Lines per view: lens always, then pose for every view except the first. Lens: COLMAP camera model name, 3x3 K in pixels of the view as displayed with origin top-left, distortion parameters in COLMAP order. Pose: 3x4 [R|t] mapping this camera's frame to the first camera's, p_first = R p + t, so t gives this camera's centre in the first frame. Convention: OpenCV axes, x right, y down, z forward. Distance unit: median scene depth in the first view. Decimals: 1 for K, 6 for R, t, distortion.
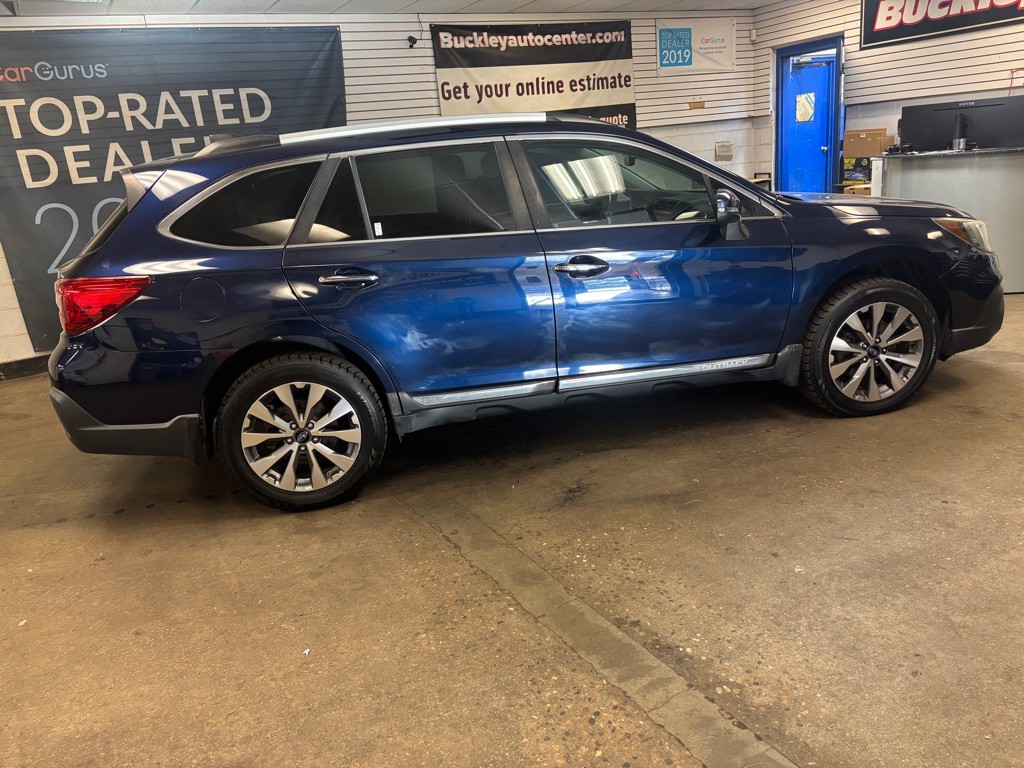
lens RADIAL K [[772.6, 0, 505.9], [0, 772.6, 376.8], [0, 0, 1]] dist [0.048221, -0.051465]
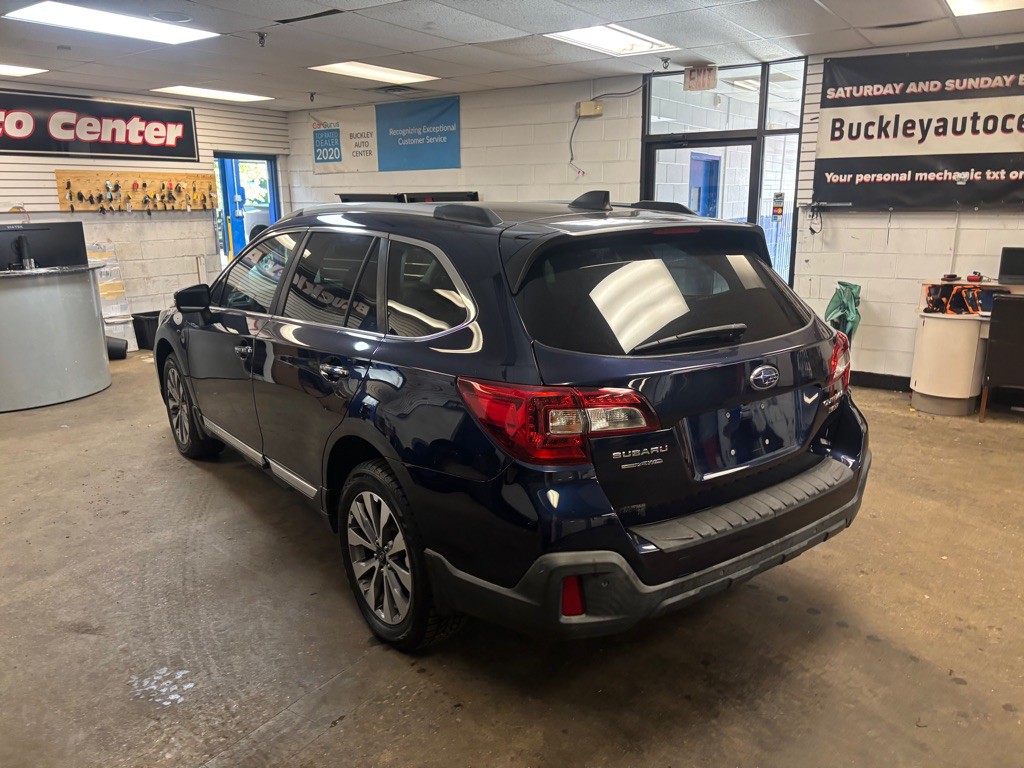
lens RADIAL K [[772.6, 0, 513.5], [0, 772.6, 386.2], [0, 0, 1]] dist [0.048221, -0.051465]
pose [[-0.435167, -0.113338, 0.893188, -0.587910], [0.303036, 0.915728, 0.263840, -0.205344], [-0.847820, 0.385483, -0.364149, 0.806905]]
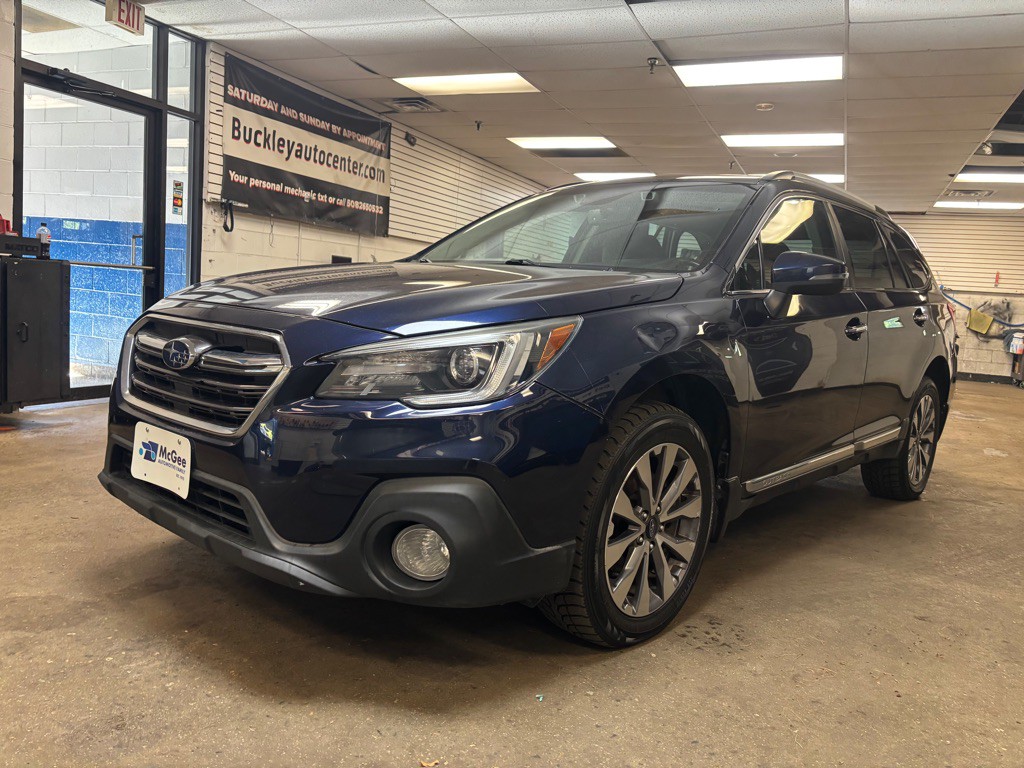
lens RADIAL K [[772.6, 0, 516.5], [0, 772.6, 373.4], [0, 0, 1]] dist [0.048221, -0.051465]
pose [[-0.795072, 0.100635, -0.598108, 0.456096], [-0.166421, 0.912091, 0.374691, -0.261024], [0.583236, 0.397444, -0.708431, 0.987104]]
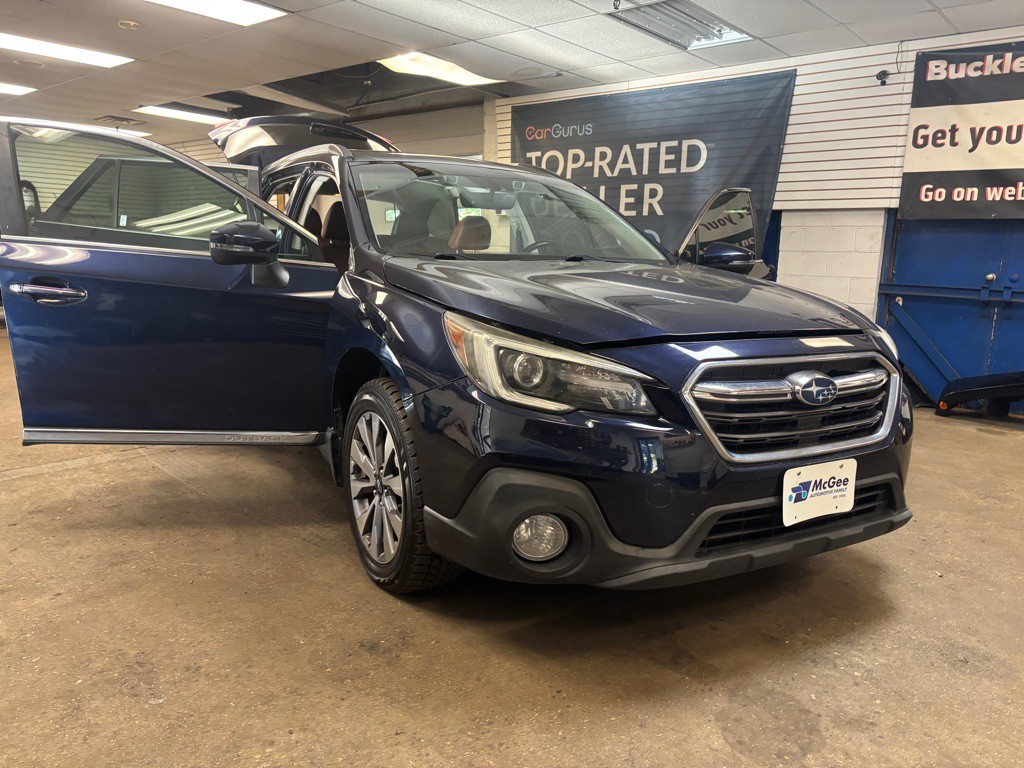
lens RADIAL K [[772.6, 0, 508.6], [0, 772.6, 385.2], [0, 0, 1]] dist [0.048221, -0.051465]
pose [[0.332123, 0.259969, -0.906703, 0.621507], [-0.324612, 0.934052, 0.148906, -0.141730], [0.885619, 0.244872, 0.394610, 0.460782]]
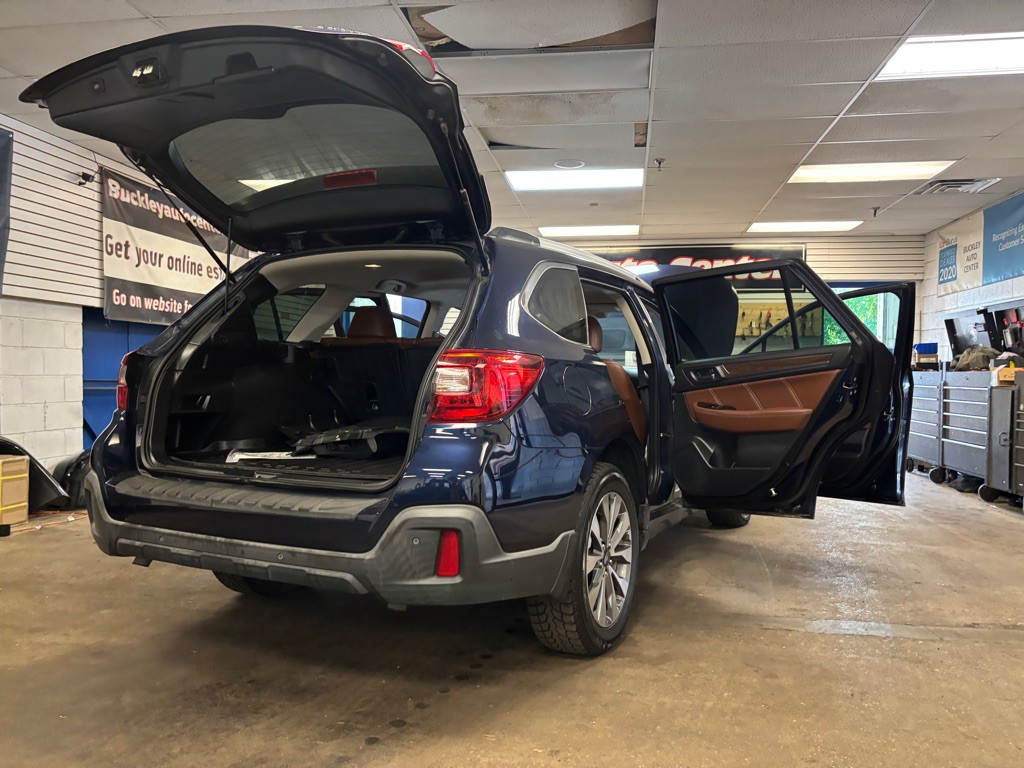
lens RADIAL K [[772.6, 0, 517.4], [0, 772.6, 385.3], [0, 0, 1]] dist [0.048221, -0.051465]
pose [[0.608195, 0.088196, 0.788873, -0.517322], [0.157709, 0.960571, -0.228980, 0.037388], [-0.777963, 0.263677, 0.570305, 0.265527]]
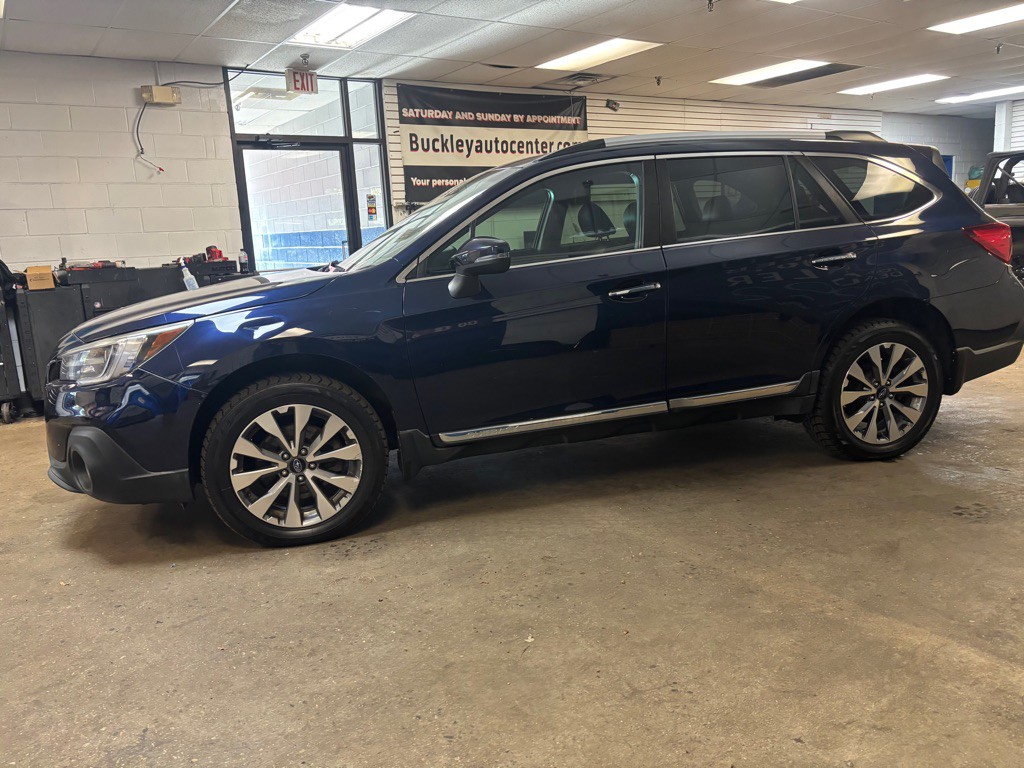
lens RADIAL K [[772.6, 0, 505.3], [0, 772.6, 377.2], [0, 0, 1]] dist [0.048221, -0.051465]
pose [[-0.985503, 0.160533, -0.054895, 0.115979], [0.118191, 0.881736, 0.456697, -0.326528], [0.121717, 0.443588, -0.887927, 1.209668]]
